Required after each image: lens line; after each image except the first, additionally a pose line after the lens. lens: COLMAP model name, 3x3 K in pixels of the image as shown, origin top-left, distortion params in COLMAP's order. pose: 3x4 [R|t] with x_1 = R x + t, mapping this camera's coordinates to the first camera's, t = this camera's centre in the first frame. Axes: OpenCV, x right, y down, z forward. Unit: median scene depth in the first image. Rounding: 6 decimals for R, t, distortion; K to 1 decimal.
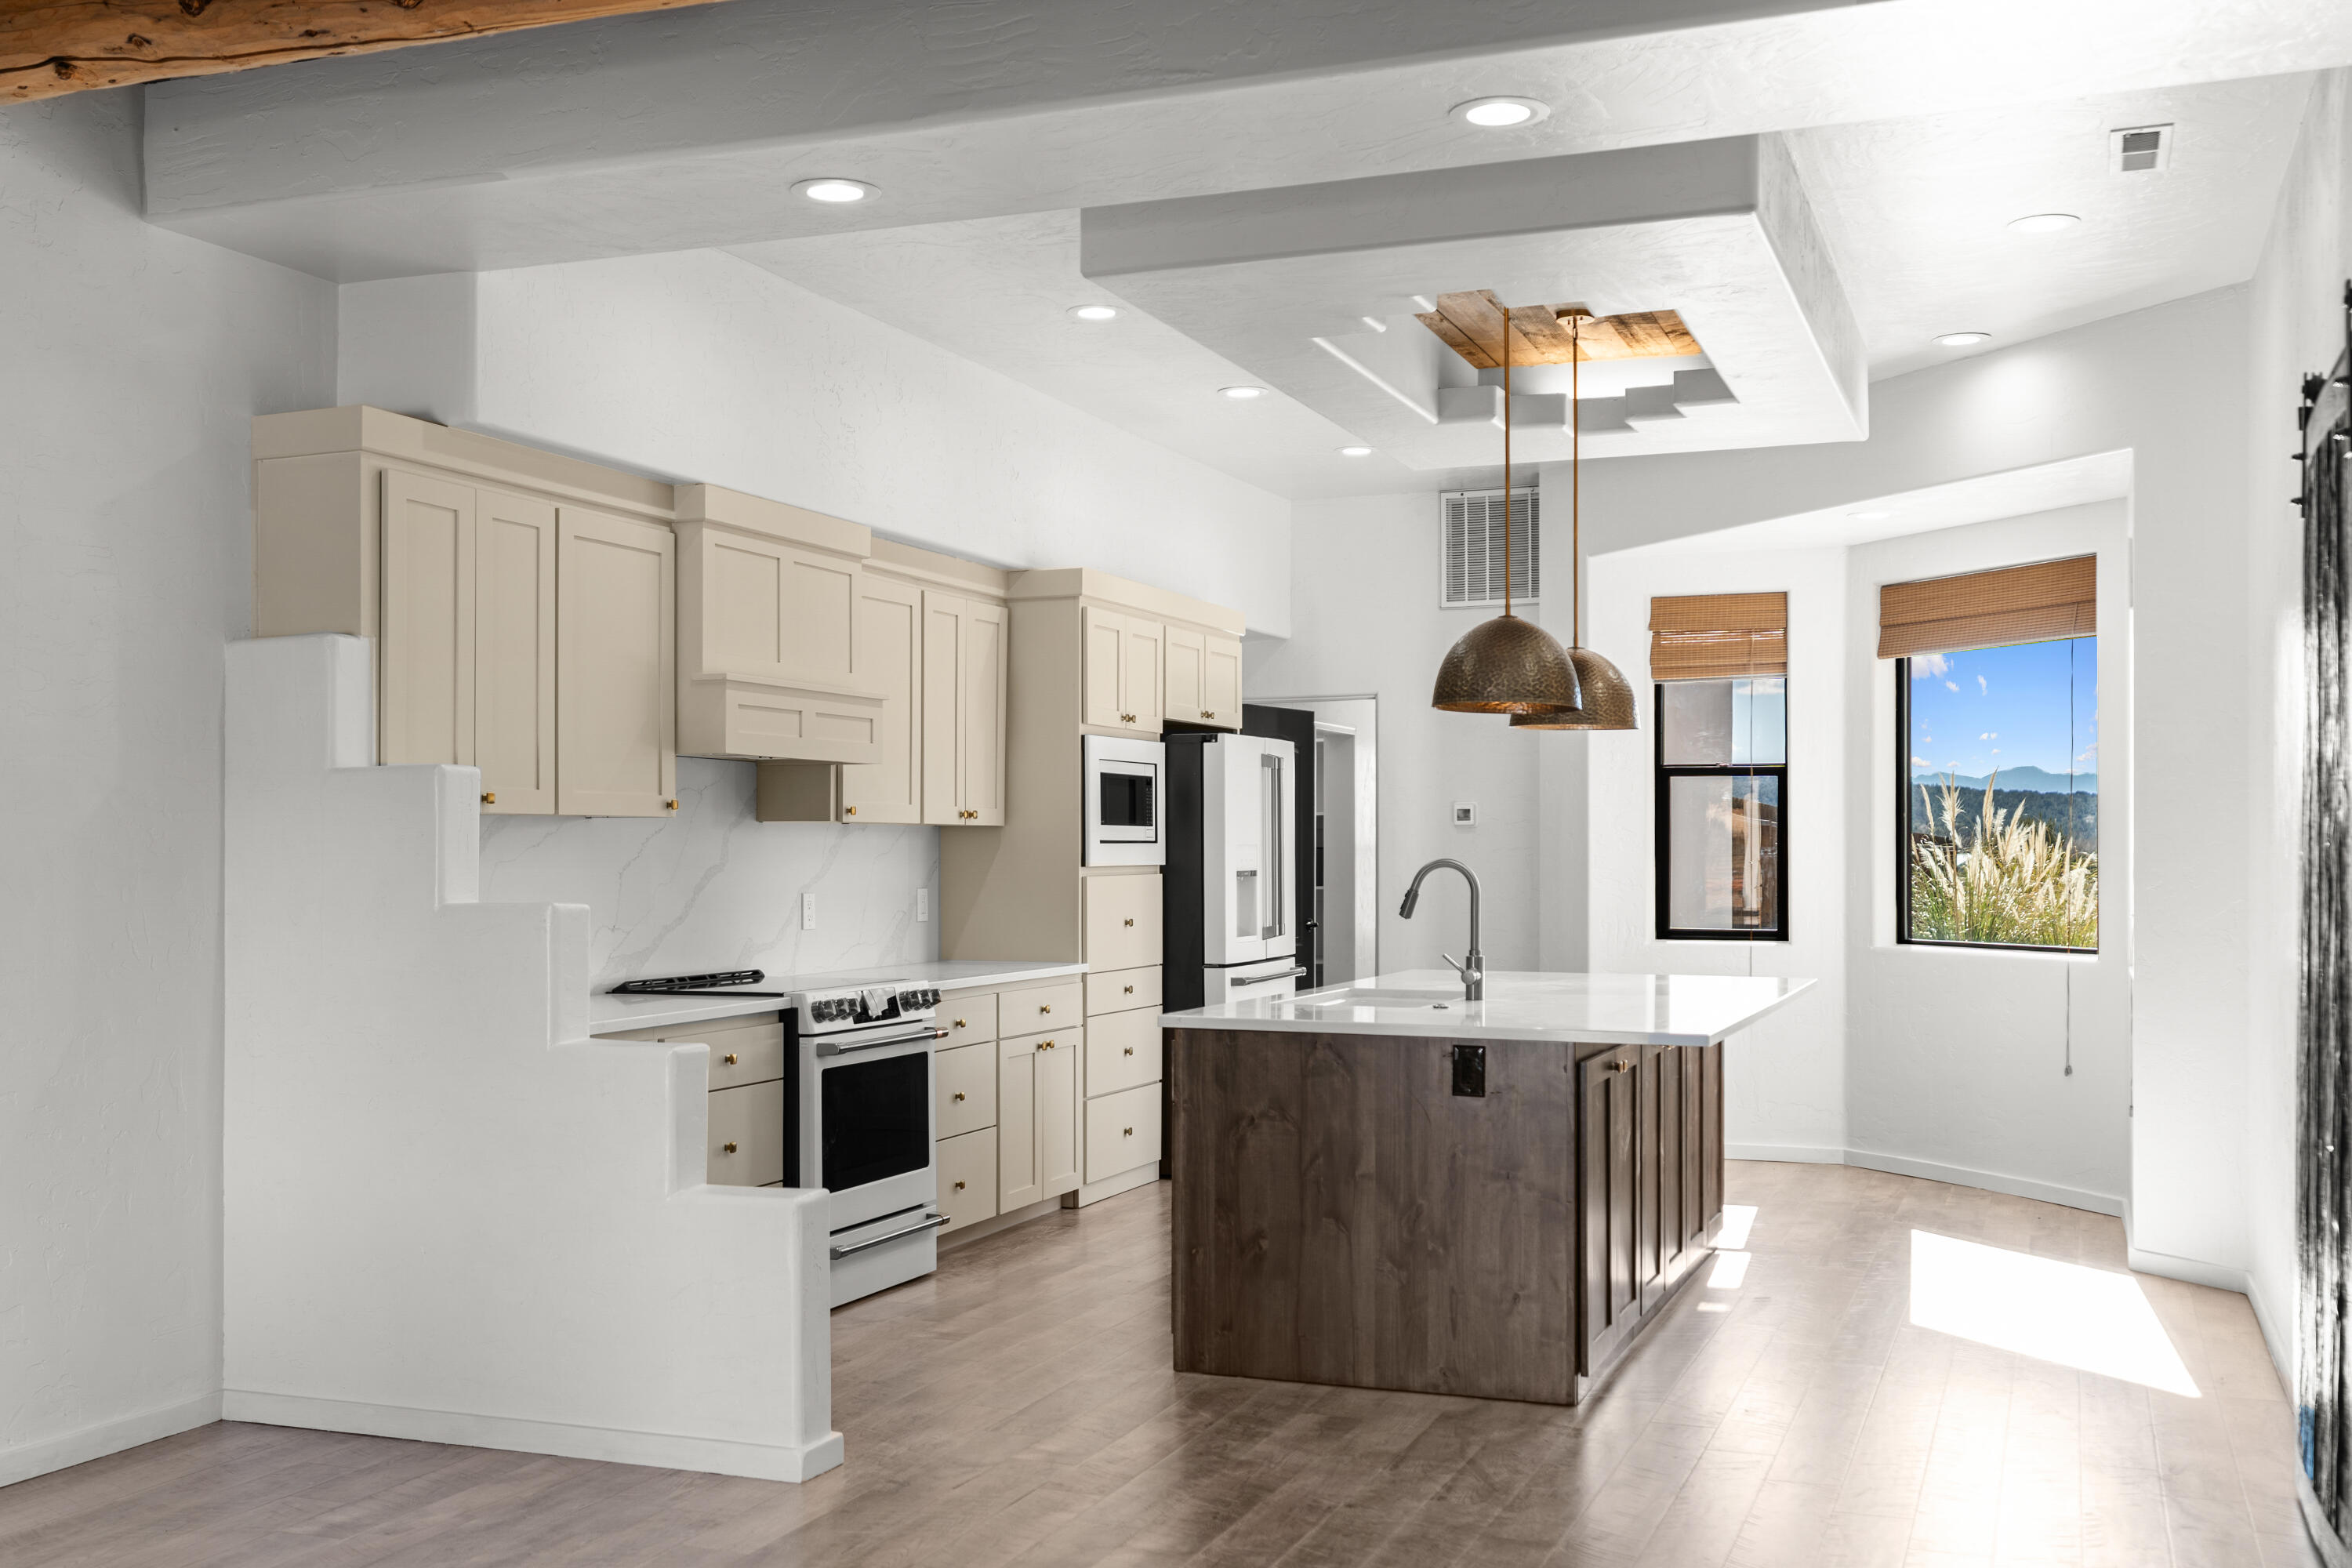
lens RADIAL K [[2274.2, 0, 1105.2], [0, 2274.2, 824.1], [0, 0, 1]] dist [0.013281, 0.000000]
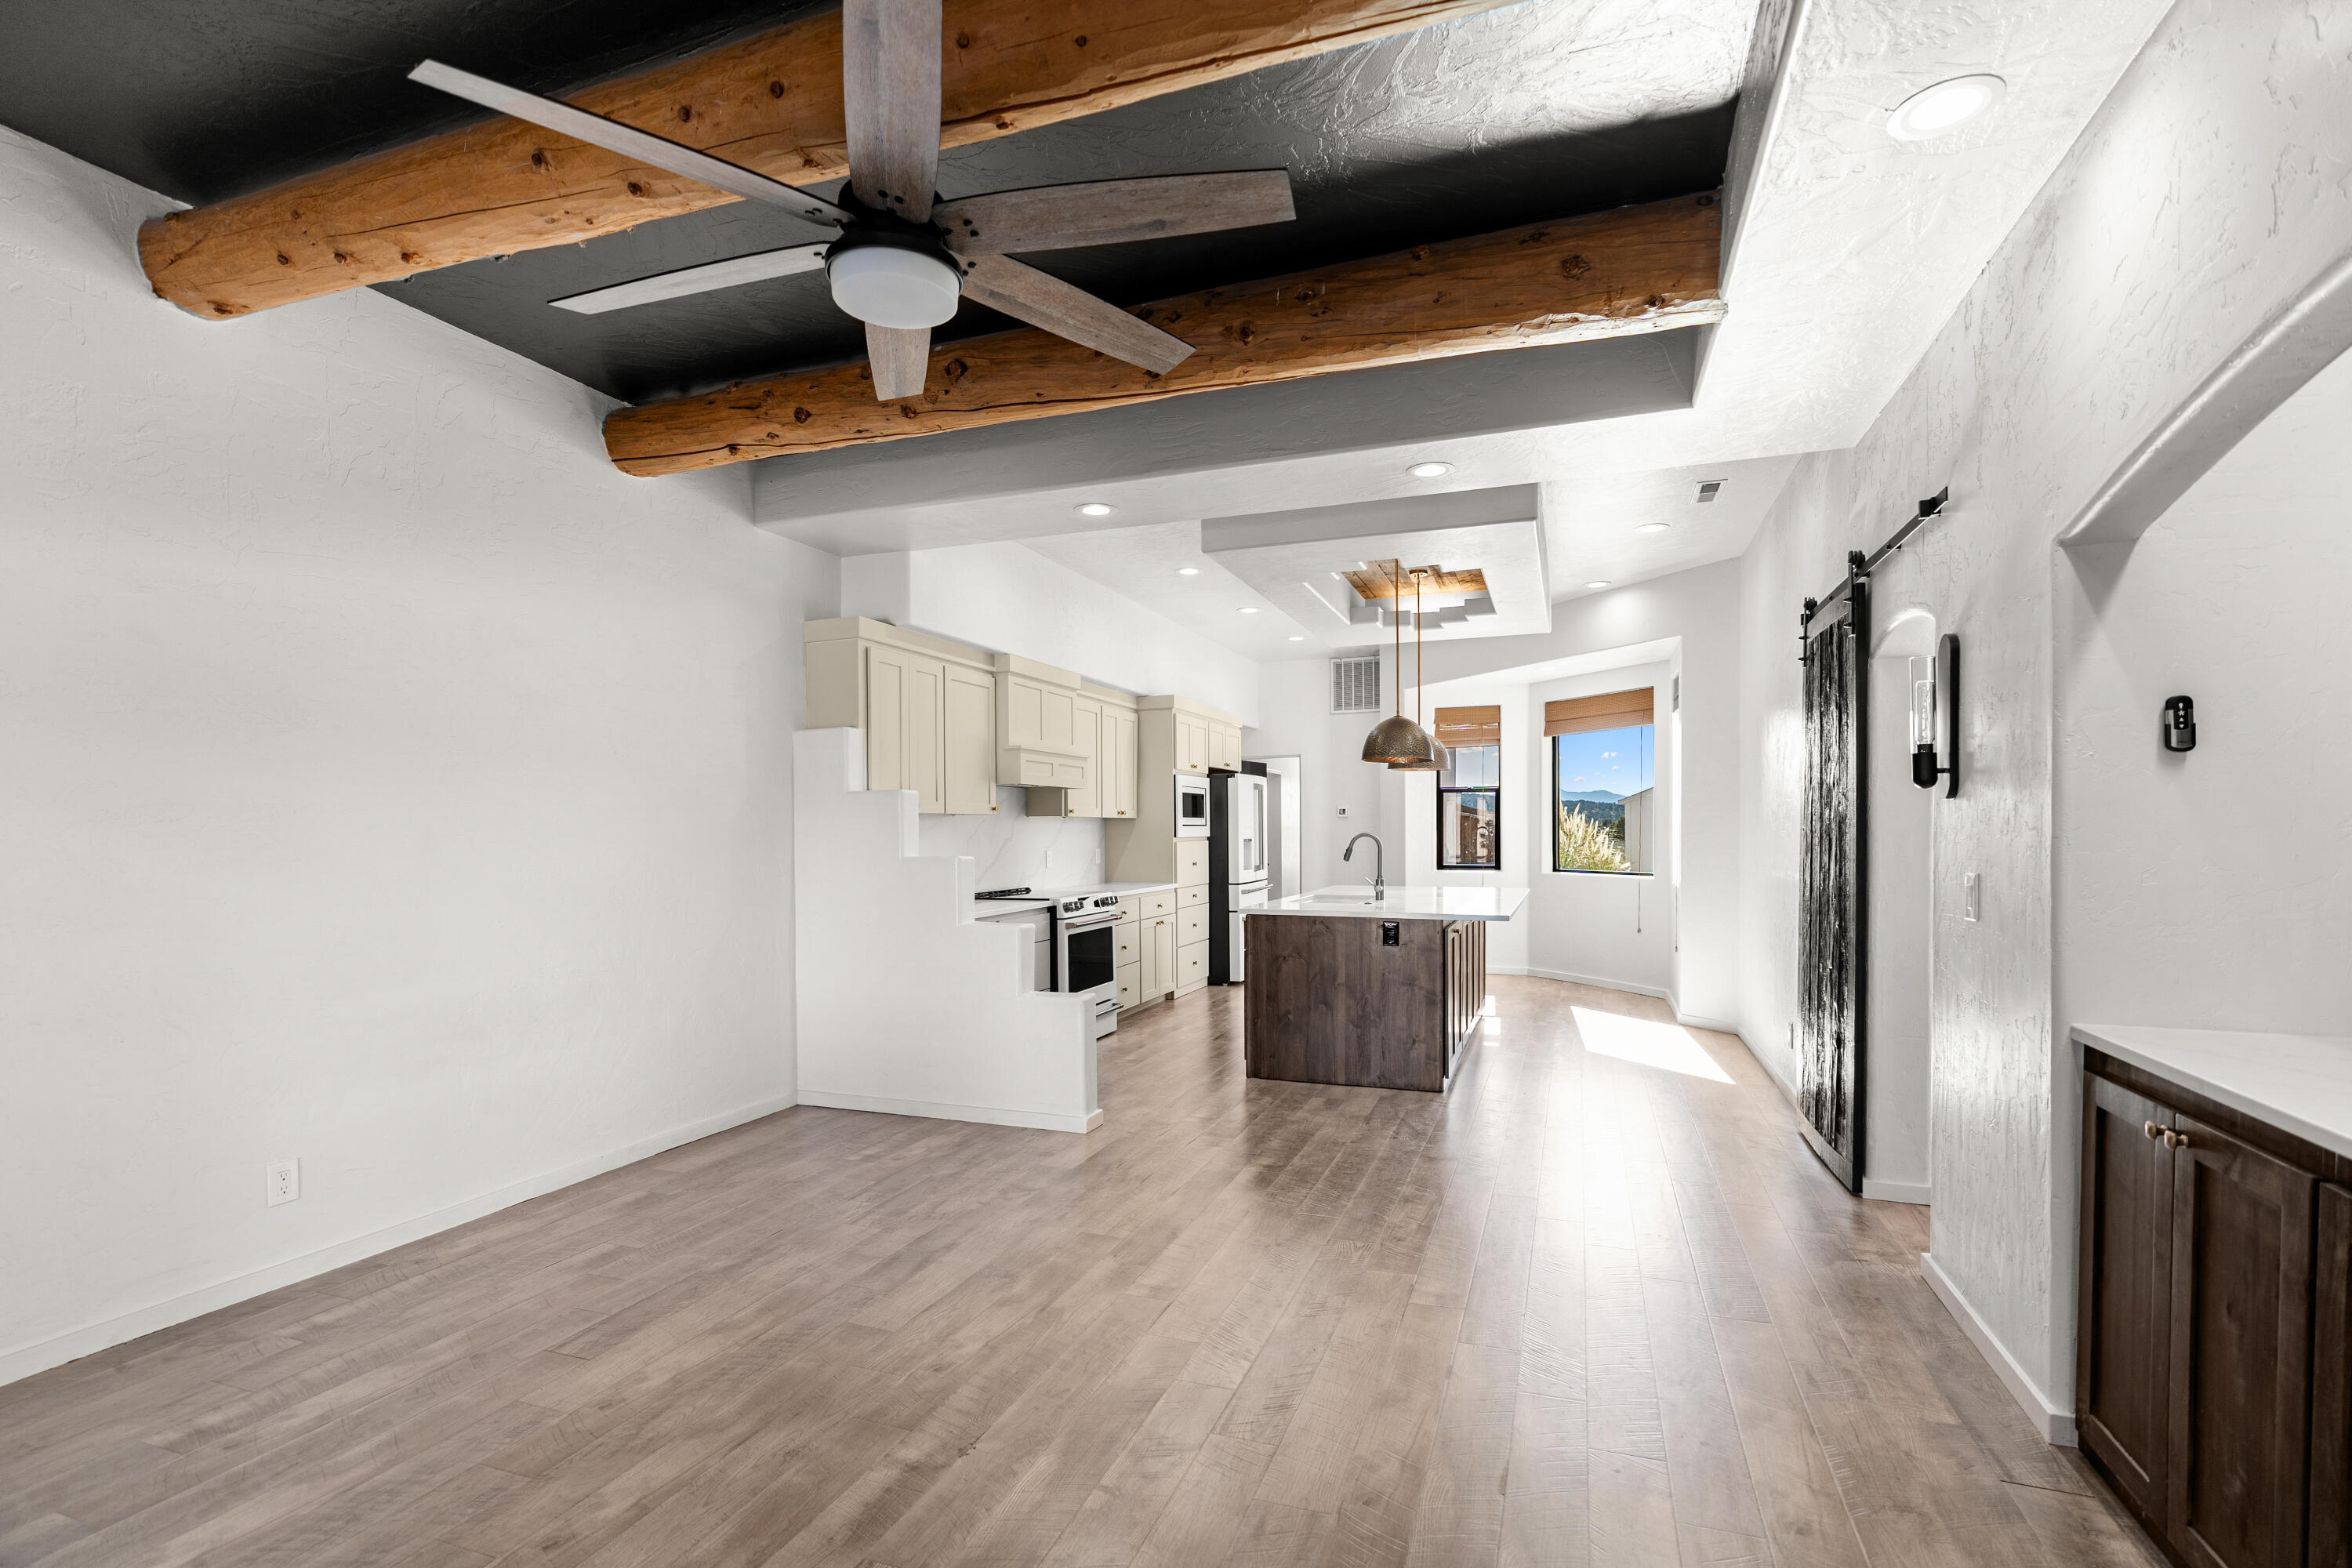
lens RADIAL K [[1065.4, 0, 1147.0], [0, 1065.4, 840.9], [0, 0, 1]] dist [-0.007903, 0.003404]
pose [[0.999858, -0.006017, 0.015767, -0.066733], [0.005668, 0.999740, 0.022099, 0.000200], [-0.015896, -0.022007, 0.999631, 0.022513]]
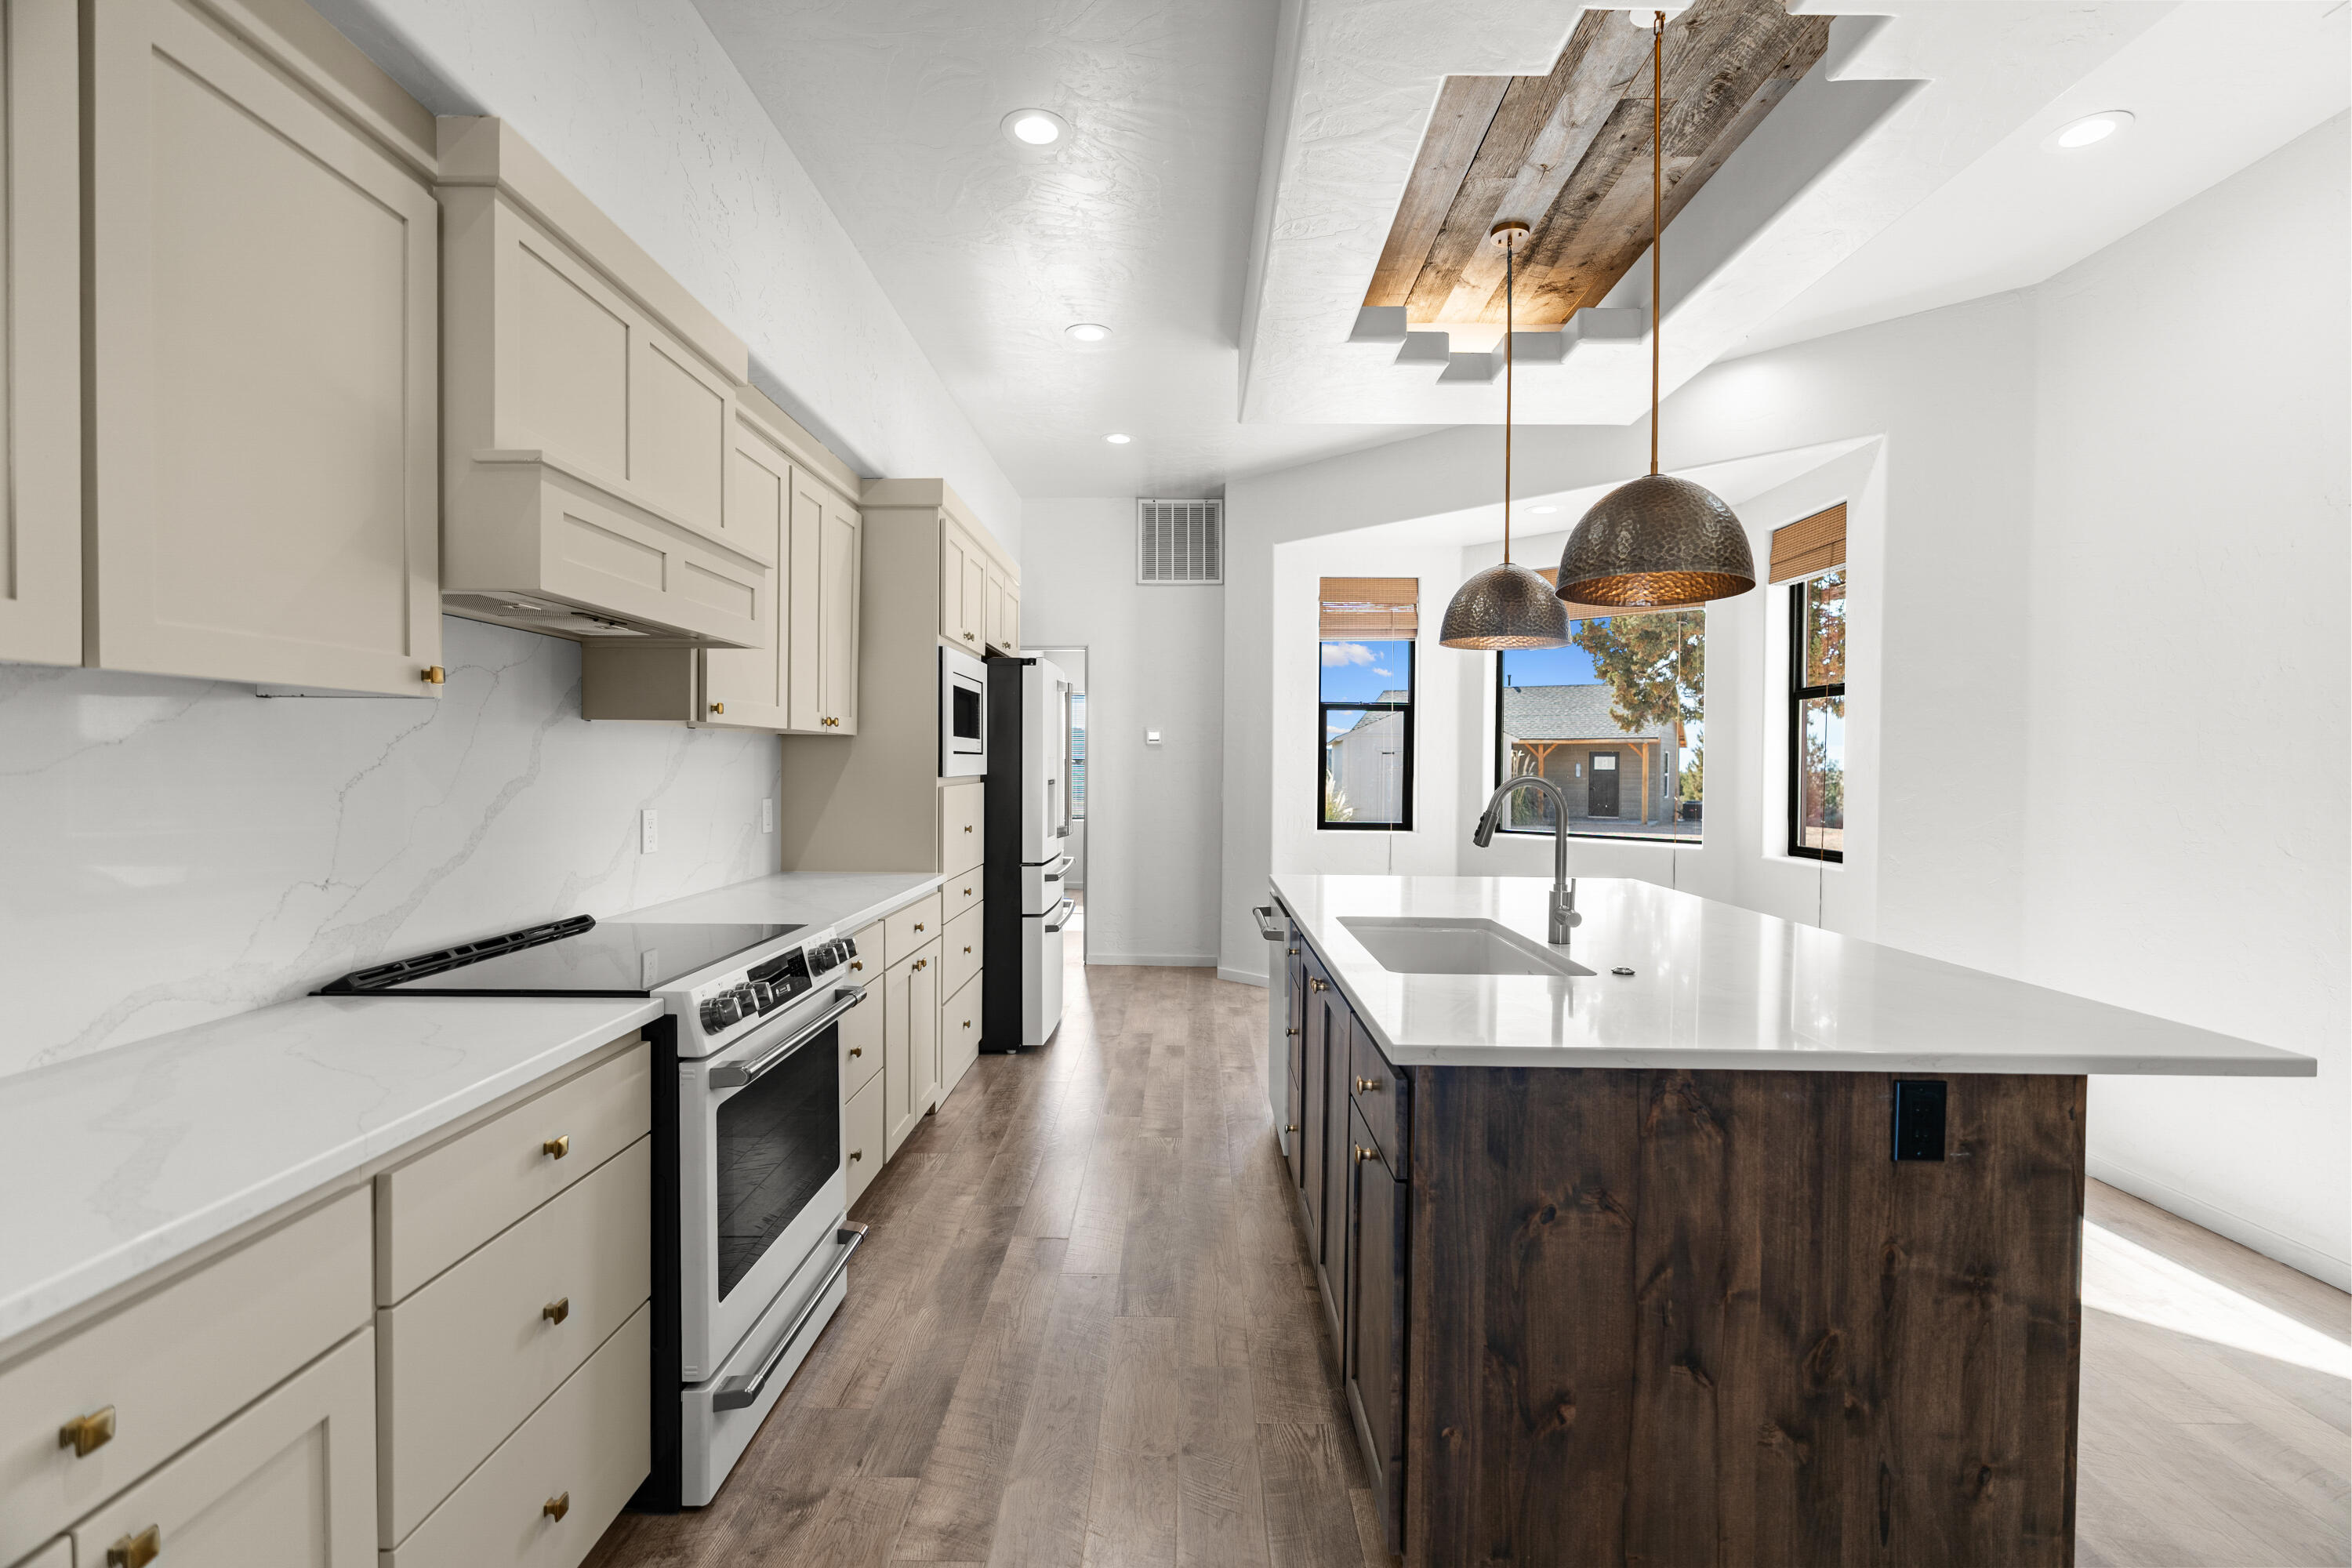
lens RADIAL K [[1065.4, 0, 1174.5], [0, 1065.4, 778.6], [0, 0, 1]] dist [-0.007903, 0.003404]
pose [[0.927647, 0.002660, 0.373449, -0.117045], [-0.012883, 0.999607, 0.024881, 0.008264], [-0.373236, -0.027892, 0.927317, 0.681552]]
